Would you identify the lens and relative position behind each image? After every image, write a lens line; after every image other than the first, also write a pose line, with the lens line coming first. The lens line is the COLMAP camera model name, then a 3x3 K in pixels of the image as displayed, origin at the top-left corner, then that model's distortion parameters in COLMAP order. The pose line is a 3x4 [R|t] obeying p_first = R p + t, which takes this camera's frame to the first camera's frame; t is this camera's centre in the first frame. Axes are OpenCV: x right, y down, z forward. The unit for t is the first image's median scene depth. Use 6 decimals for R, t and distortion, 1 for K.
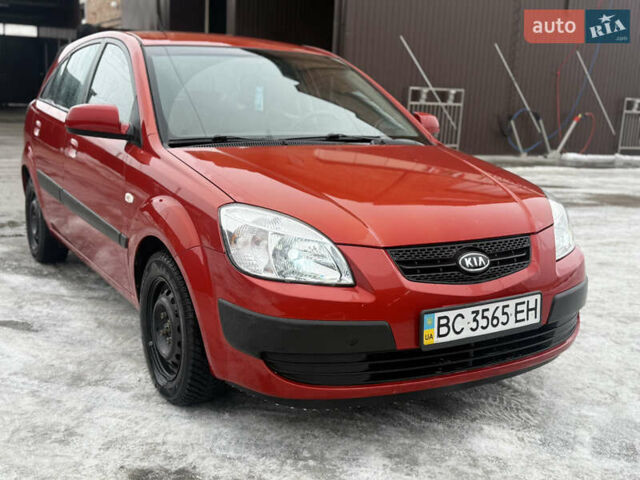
lens RADIAL K [[751.2, 0, 320.0], [0, 751.2, 240.0], [0, 0, 1]] dist [0.160398, -0.312003]
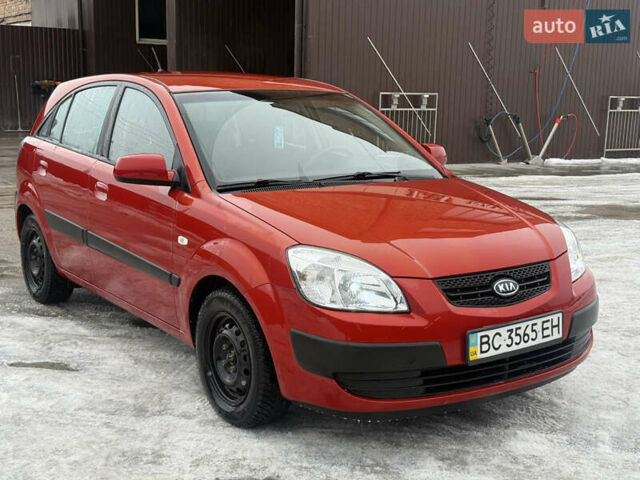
lens RADIAL K [[892.5, 0, 327.2], [0, 892.5, 239.7], [0, 0, 1]] dist [0.138309, -0.063588]
pose [[0.996373, -0.038595, 0.075831, -0.169231], [0.040217, 0.998991, -0.019971, -0.027187], [-0.074984, 0.022948, 0.996921, -0.349673]]
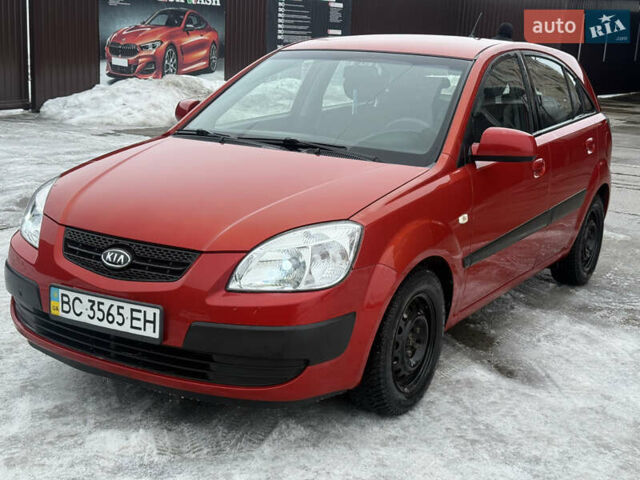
lens RADIAL K [[892.5, 0, 327.2], [0, 892.5, 239.7], [0, 0, 1]] dist [0.138309, -0.063588]
pose [[0.471250, 0.176249, -0.864210, 1.396037], [-0.201272, 0.975467, 0.089186, -0.163451], [0.858728, 0.131912, 0.495163, 0.627614]]
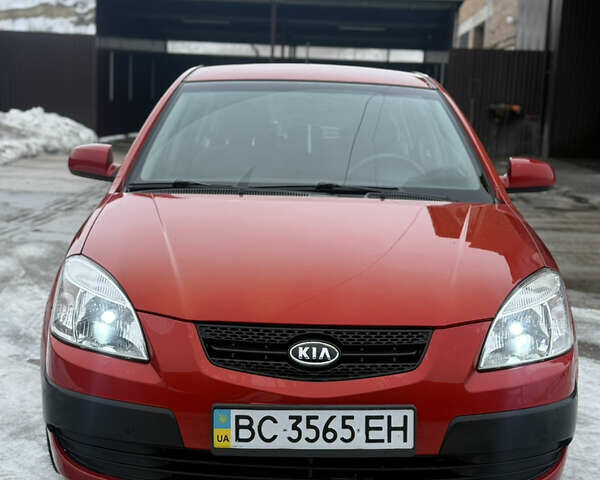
lens RADIAL K [[936.0, 0, 300.0], [0, 936.0, 240.0], [0, 0, 1]] dist [0.118233, 0.047186]
pose [[0.861698, 0.064179, -0.503347, 0.662546], [-0.098289, 0.994293, -0.041486, -0.044797], [0.497812, 0.085222, 0.863088, 0.151477]]
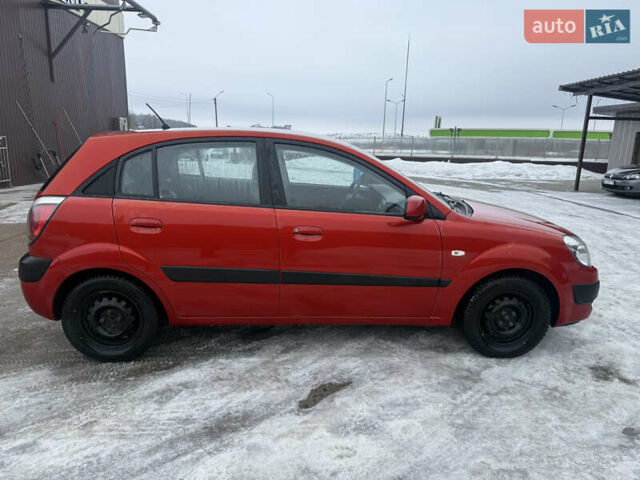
lens RADIAL K [[446.6, 0, 320.0], [0, 446.6, 240.0], [0, 0, 1]] dist [0.004869, -0.003127]
pose [[0.459823, -0.227624, 0.858342, -1.361802], [0.170589, 0.971229, 0.166174, -0.330621], [-0.871471, 0.070013, 0.485423, 0.955273]]
